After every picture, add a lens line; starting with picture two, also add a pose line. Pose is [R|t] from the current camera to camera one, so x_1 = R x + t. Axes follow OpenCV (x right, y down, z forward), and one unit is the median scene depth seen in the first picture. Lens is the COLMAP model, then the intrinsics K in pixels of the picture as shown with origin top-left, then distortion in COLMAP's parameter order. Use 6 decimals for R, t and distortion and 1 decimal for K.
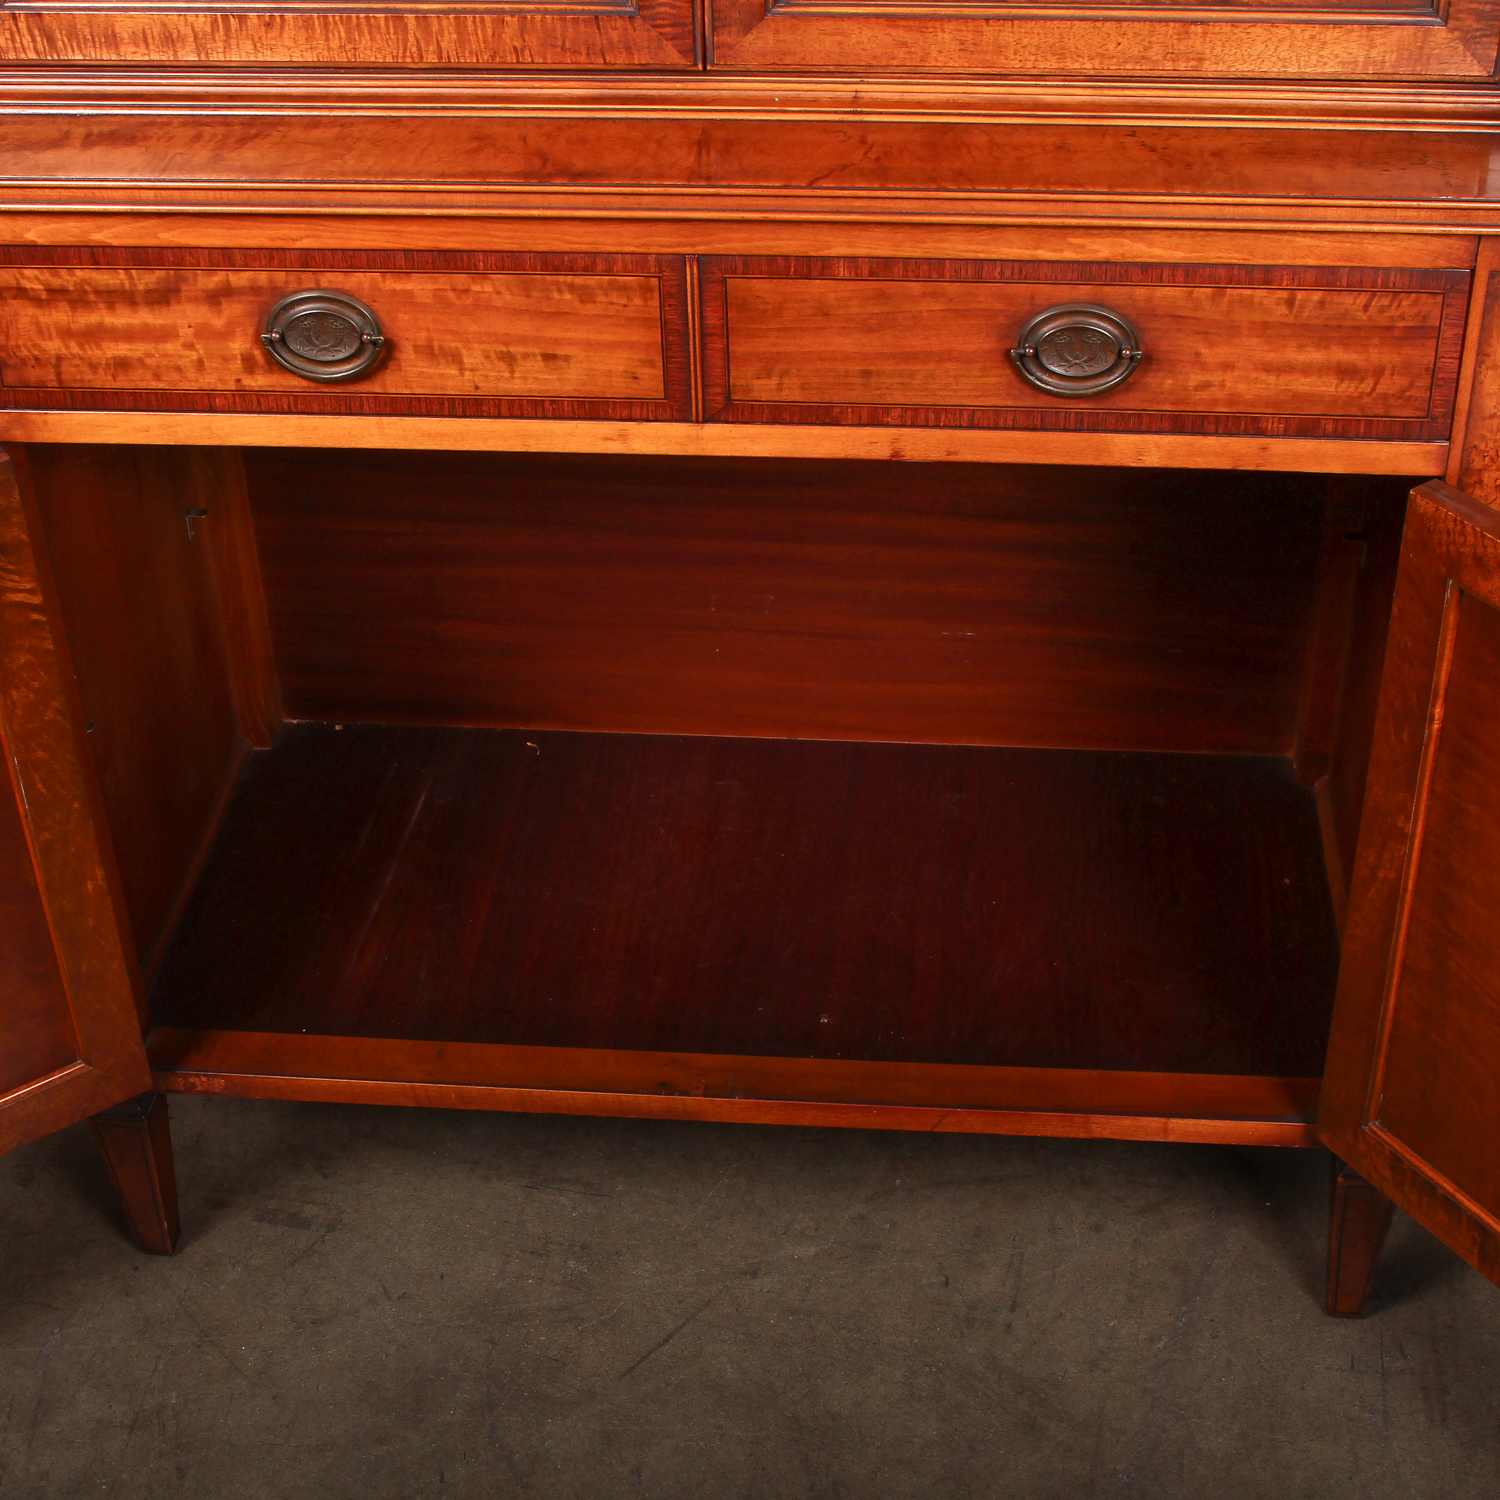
lens RADIAL K [[2520.6, 0, 761.7], [0, 2520.6, 748.5], [0, 0, 1]] dist [-0.077061, 0.000000]
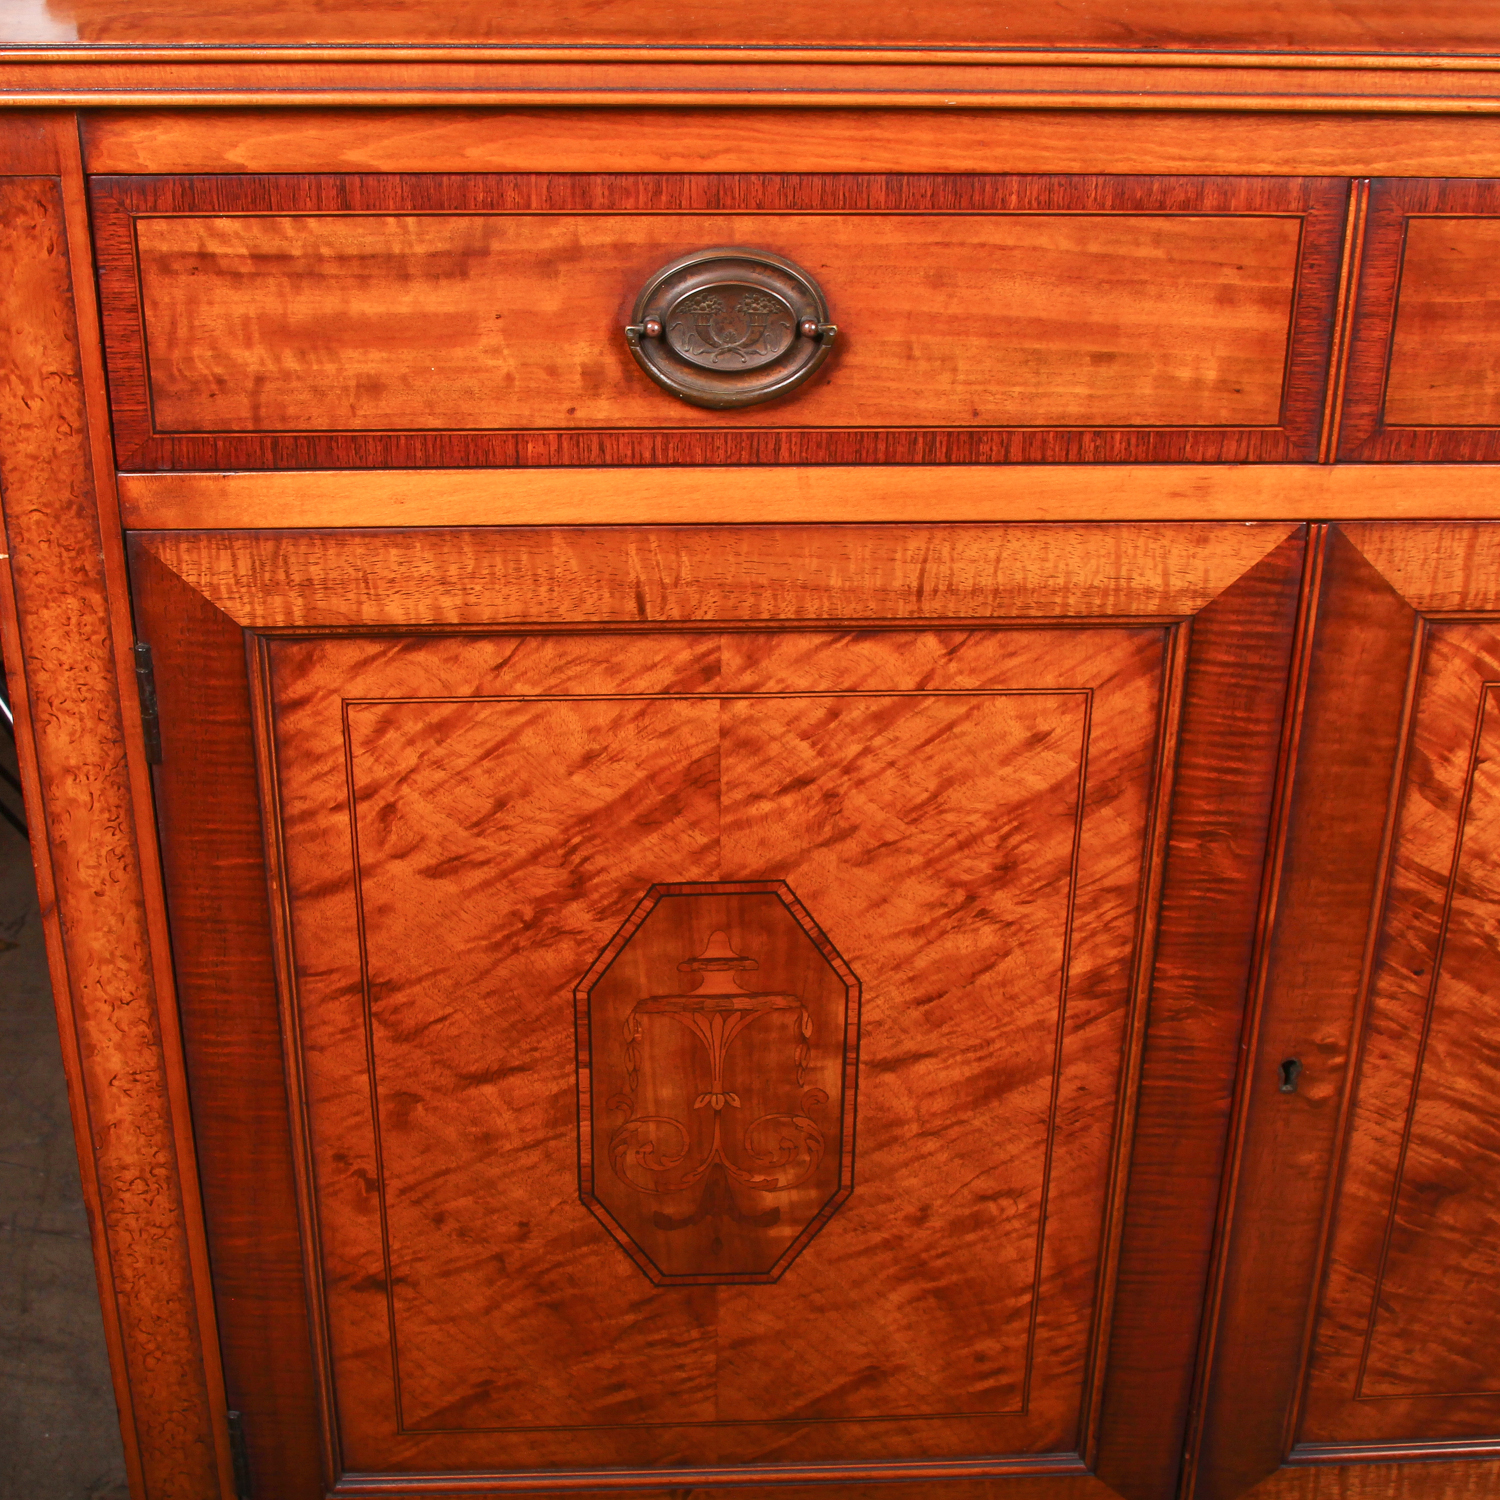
lens RADIAL K [[2520.6, 0, 762.7], [0, 2520.6, 742.4], [0, 0, 1]] dist [-0.077061, 0.000000]
pose [[0.988864, -0.035934, 0.144417, -0.261646], [0.053120, 0.991714, -0.116971, 0.003896], [-0.139017, 0.123340, 0.982579, 0.430534]]
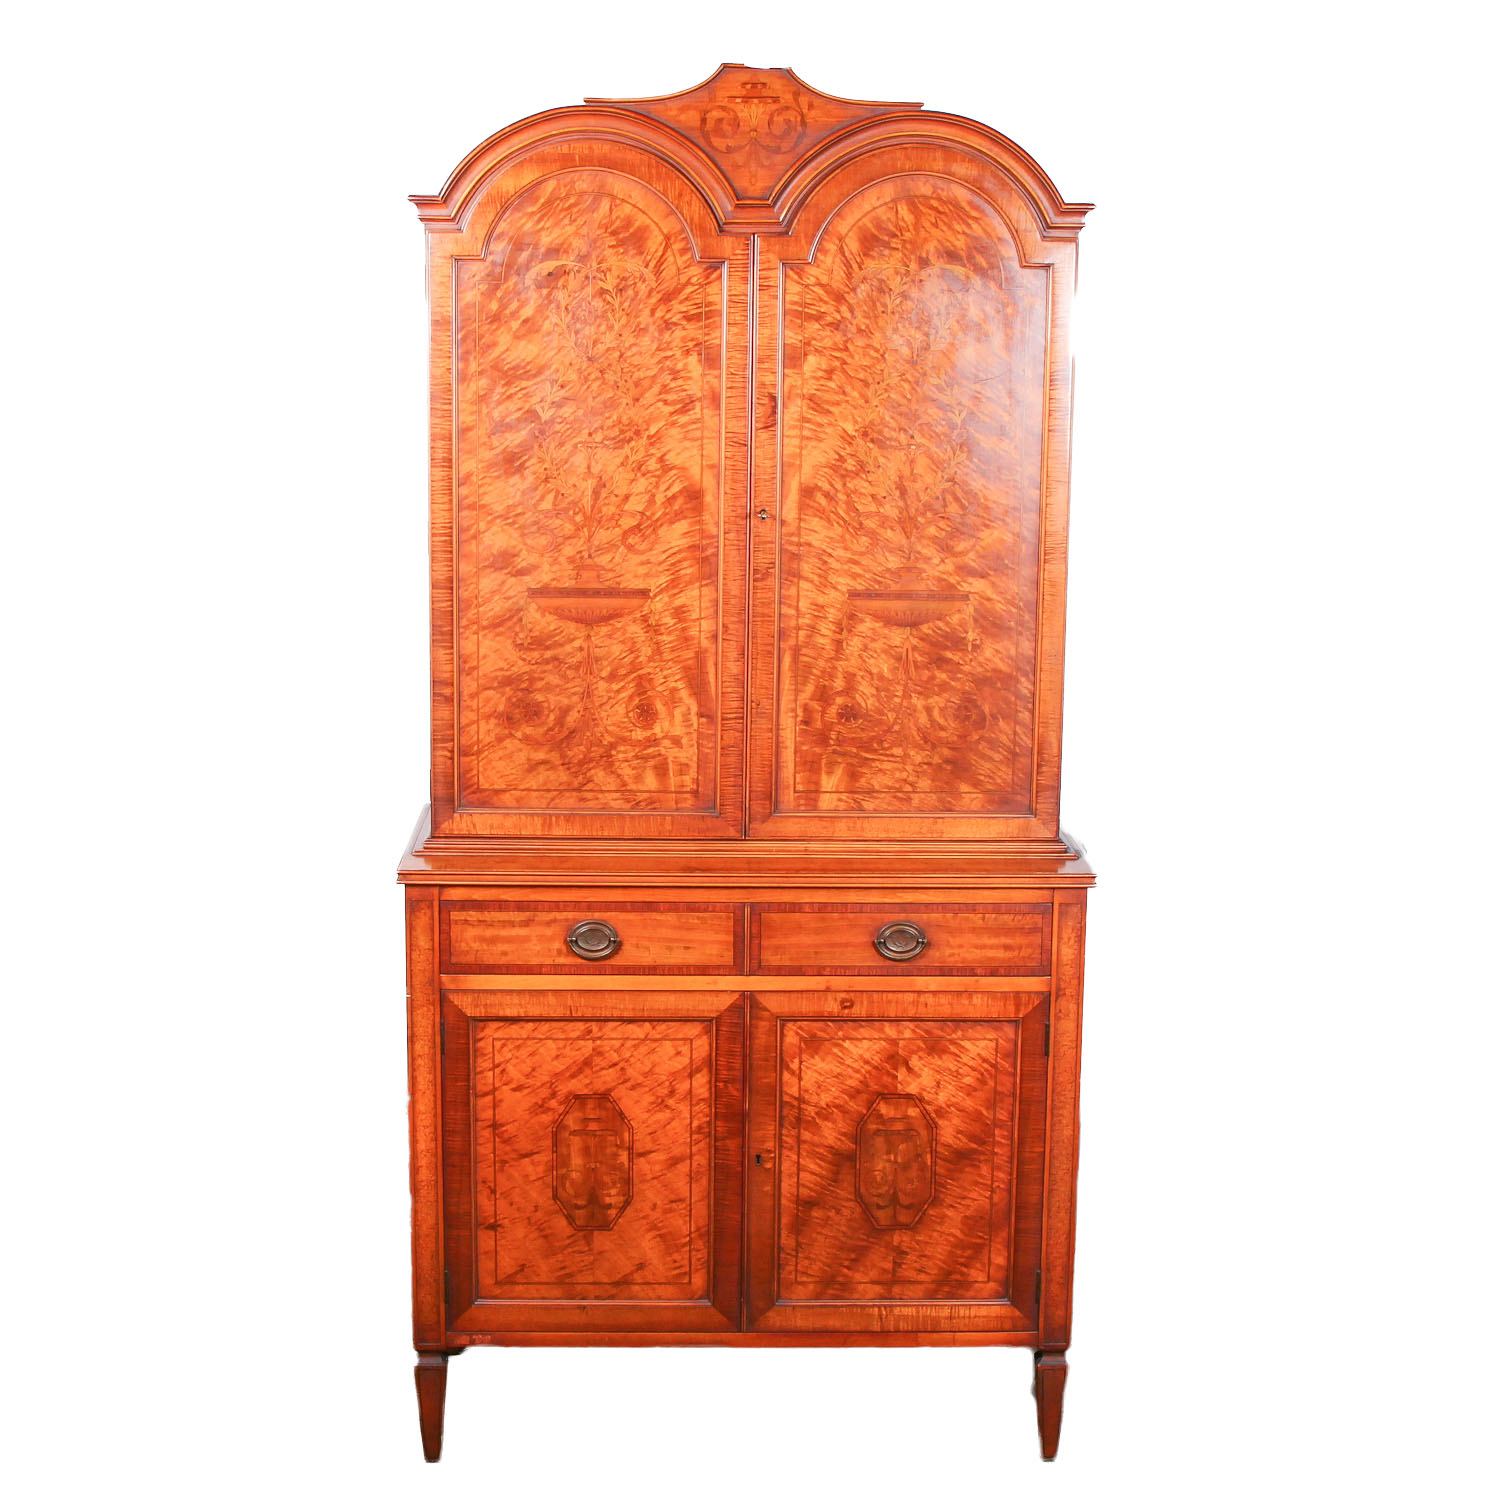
lens RADIAL K [[2520.6, 0, 742.9], [0, 2520.6, 761.4], [0, 0, 1]] dist [-0.077061, 0.000000]
pose [[0.993366, 0.010891, 0.114475, -0.317338], [0.038338, 0.907180, -0.418993, 0.718997], [-0.108413, 0.420602, 0.900744, -1.307036]]
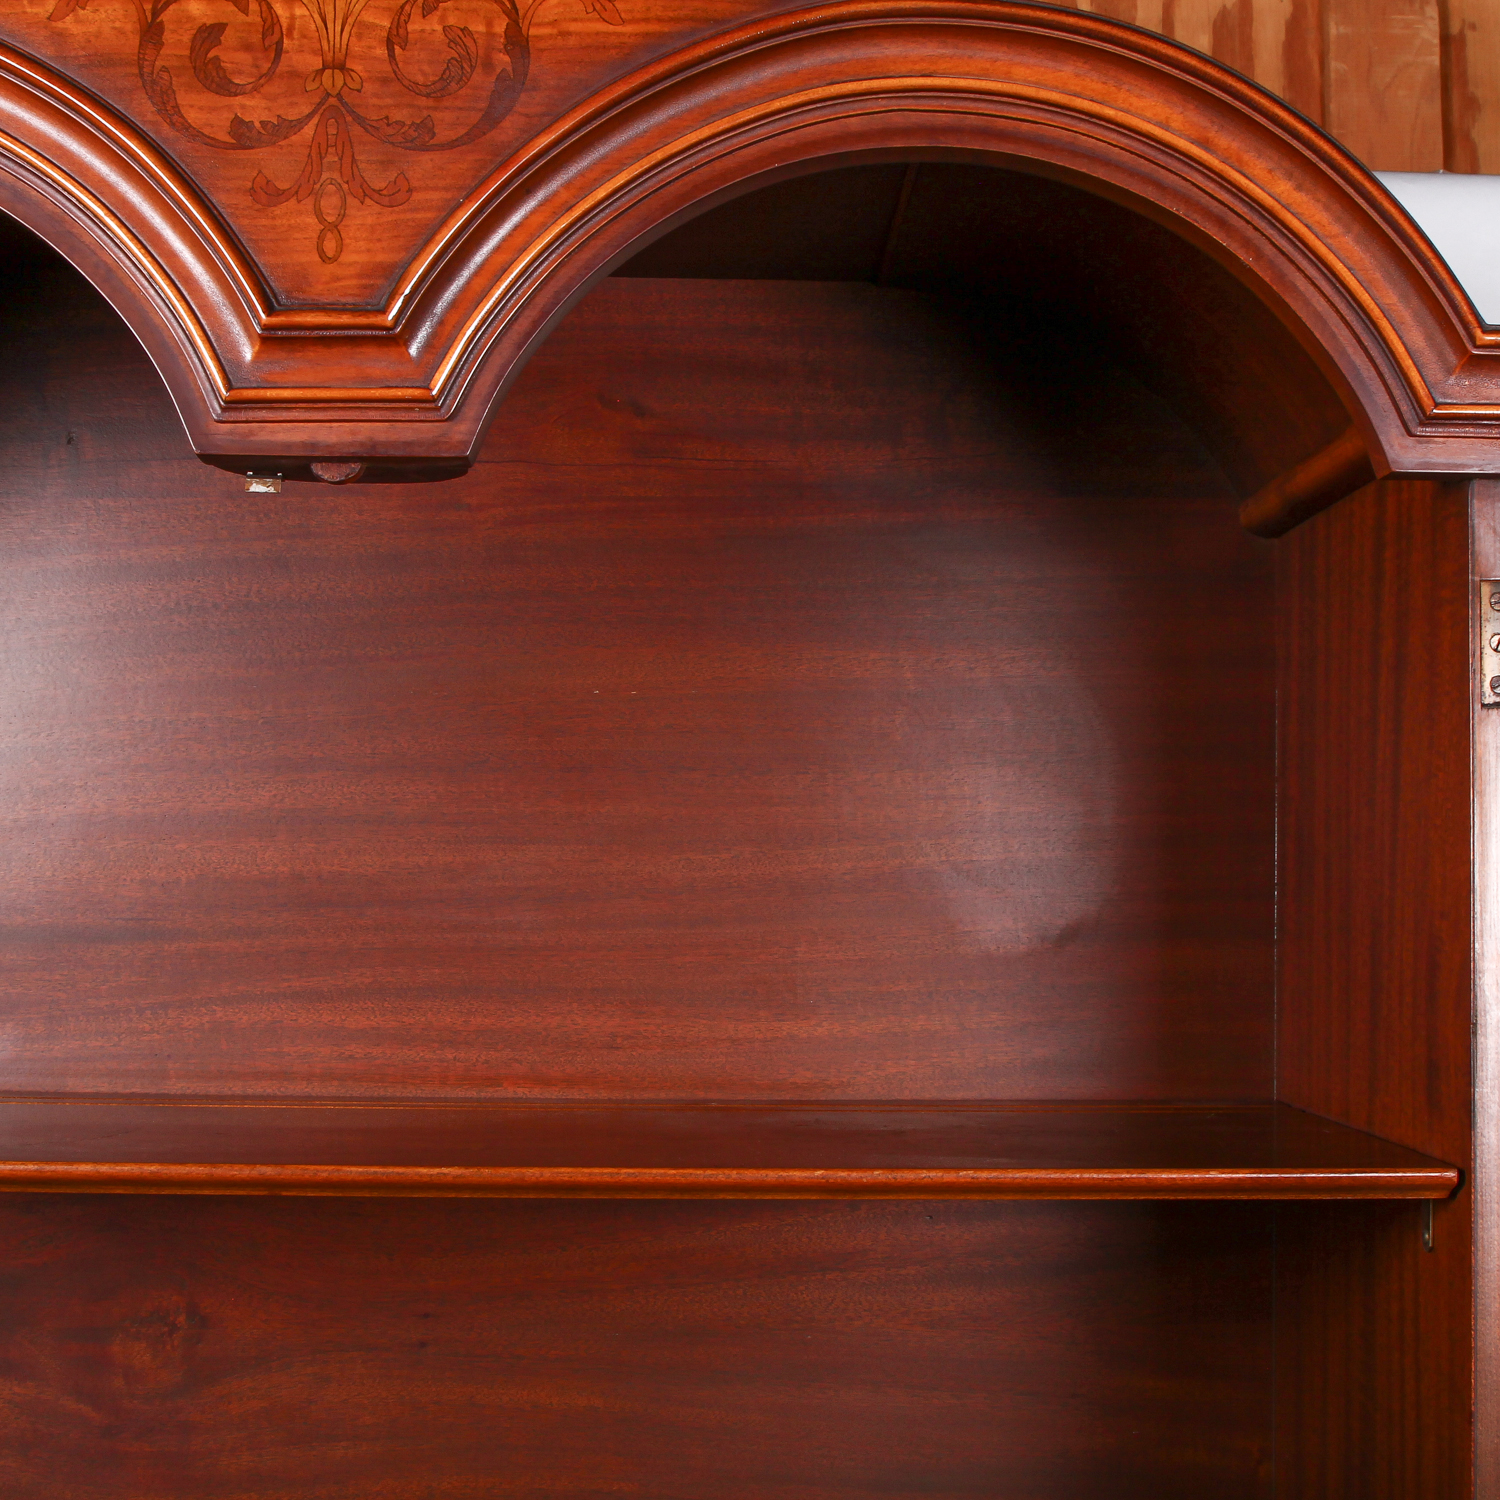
lens RADIAL K [[2520.6, 0, 754.6], [0, 2520.6, 749.9], [0, 0, 1]] dist [-0.077061, 0.000000]
pose [[0.993523, 0.035365, 0.107985, 0.006759], [0.040649, 0.776821, -0.628409, -0.283814], [-0.106109, 0.628728, 0.770352, 0.201407]]
